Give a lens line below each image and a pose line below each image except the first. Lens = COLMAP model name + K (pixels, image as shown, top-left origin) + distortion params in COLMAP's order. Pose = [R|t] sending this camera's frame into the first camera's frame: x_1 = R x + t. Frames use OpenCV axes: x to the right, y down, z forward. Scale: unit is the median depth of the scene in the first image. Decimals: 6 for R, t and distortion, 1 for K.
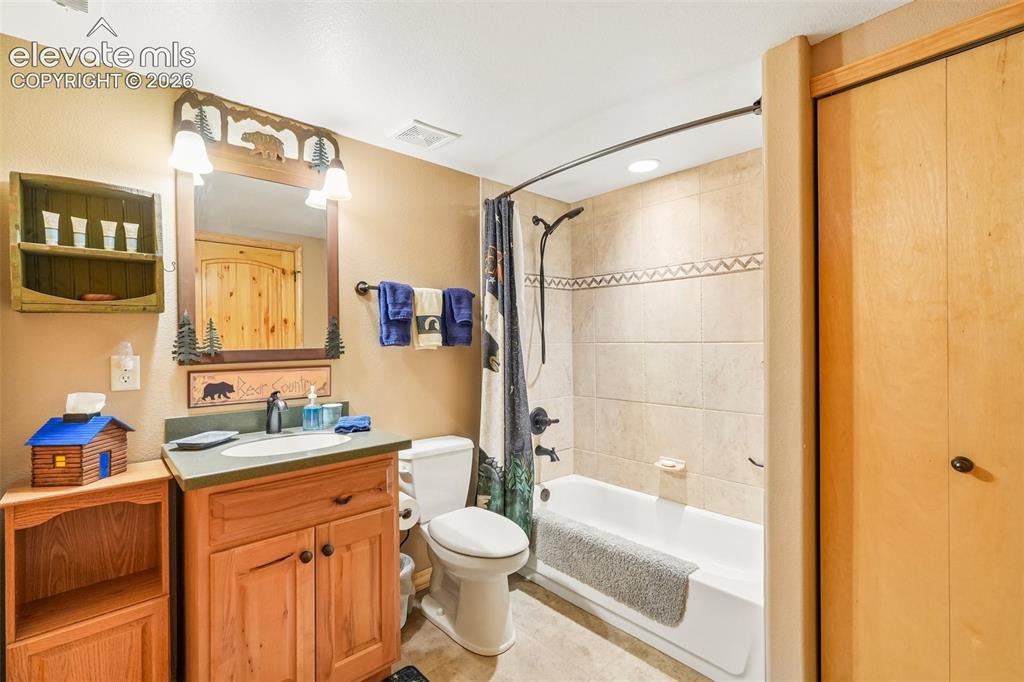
lens RADIAL K [[442.8, 0, 514.1], [0, 442.8, 340.5], [0, 0, 1]] dist [-0.002335, 0.001285]
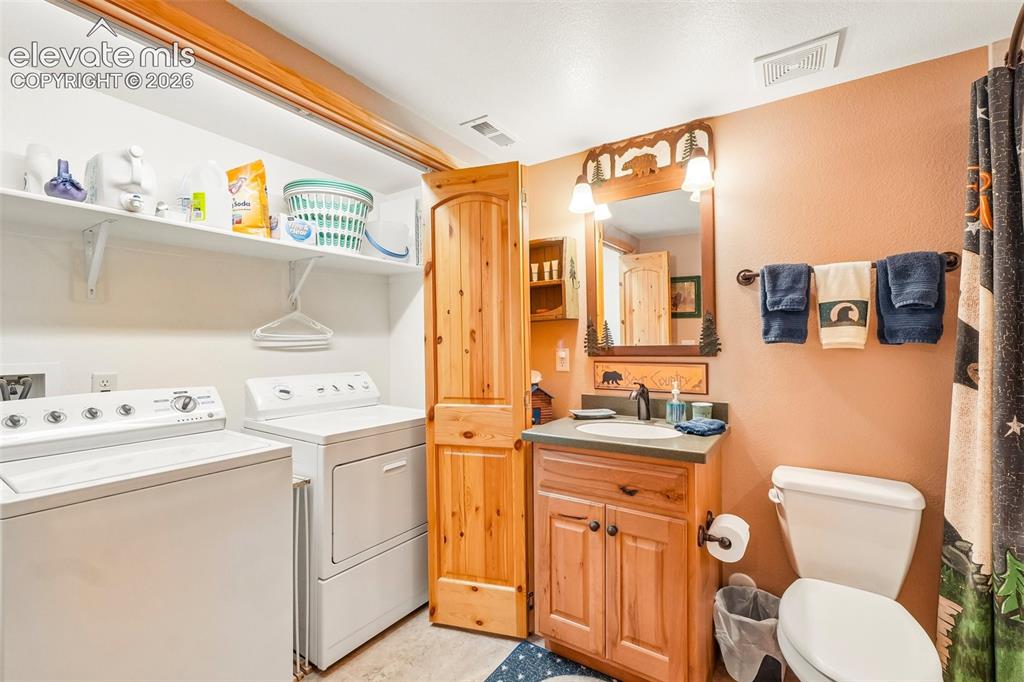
lens RADIAL K [[442.8, 0, 514.1], [0, 442.8, 340.5], [0, 0, 1]] dist [-0.002335, 0.001285]
pose [[0.256761, 0.004757, -0.966463, 0.416791], [0.010169, 0.999919, 0.007623, -0.004266], [0.966422, -0.011785, 0.256691, 0.357415]]
